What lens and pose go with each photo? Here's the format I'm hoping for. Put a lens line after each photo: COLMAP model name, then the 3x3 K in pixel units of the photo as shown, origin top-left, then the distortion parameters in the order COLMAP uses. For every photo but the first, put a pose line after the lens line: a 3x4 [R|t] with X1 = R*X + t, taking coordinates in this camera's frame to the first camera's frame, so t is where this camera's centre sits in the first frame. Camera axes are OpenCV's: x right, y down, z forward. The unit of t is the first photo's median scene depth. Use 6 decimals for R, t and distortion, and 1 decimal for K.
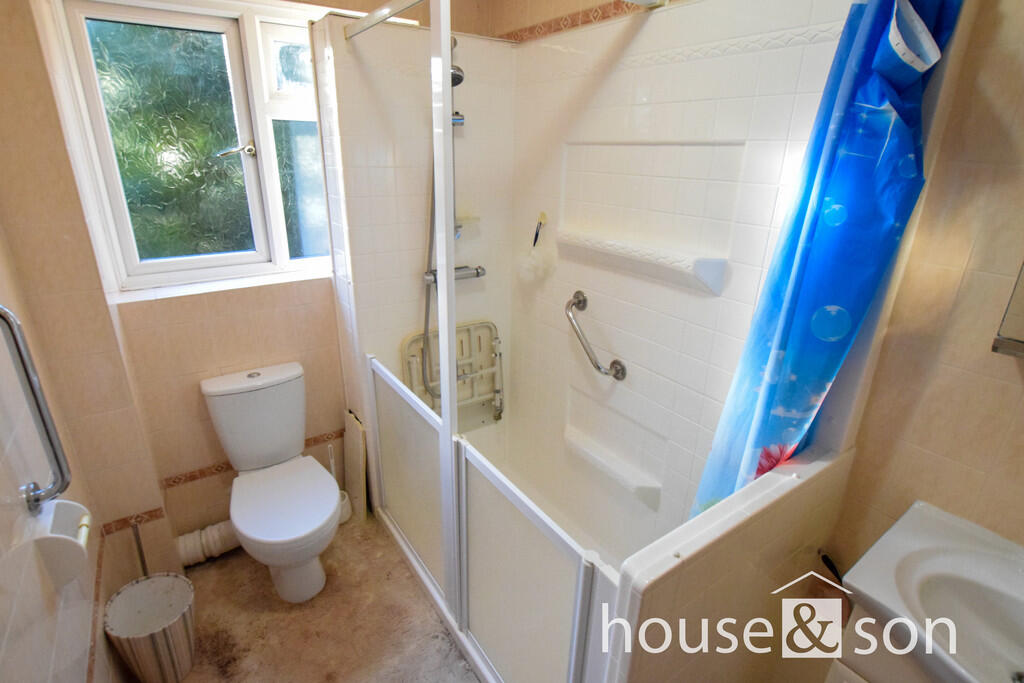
lens RADIAL K [[492.9, 0, 508.8], [0, 492.9, 344.2], [0, 0, 1]] dist [-0.027957, -0.000119]
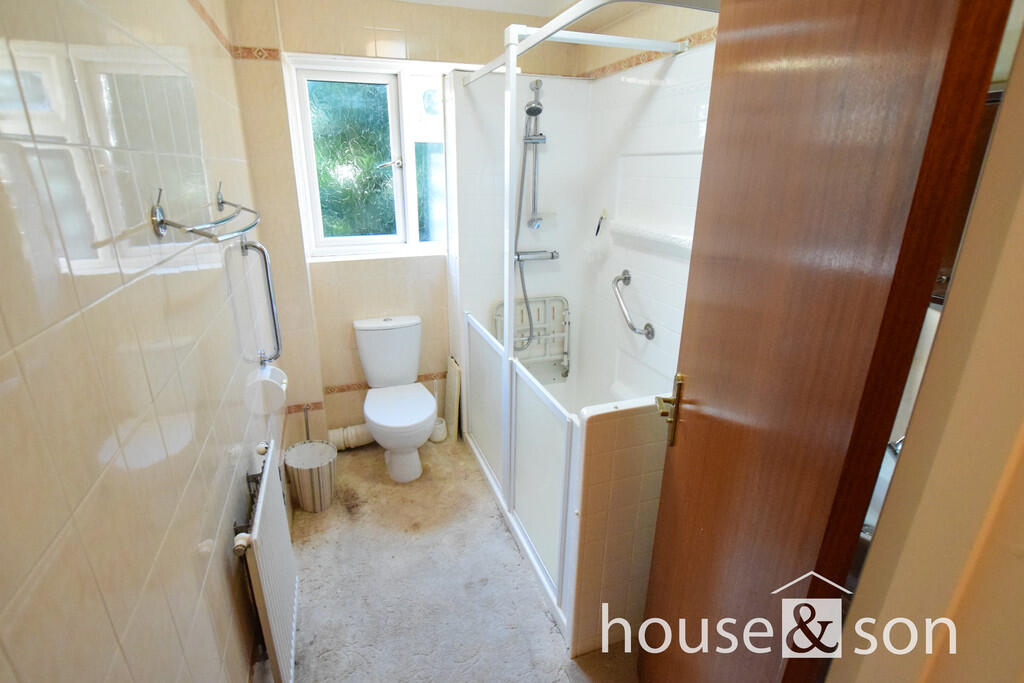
lens RADIAL K [[469.9, 0, 506.3], [0, 469.9, 334.0], [0, 0, 1]] dist [-0.028636, 0.006305]
pose [[0.966782, 0.072501, -0.245103, 0.153171], [-0.080267, 0.996534, -0.021831, 0.108926], [0.242670, 0.040779, 0.969251, -0.243014]]
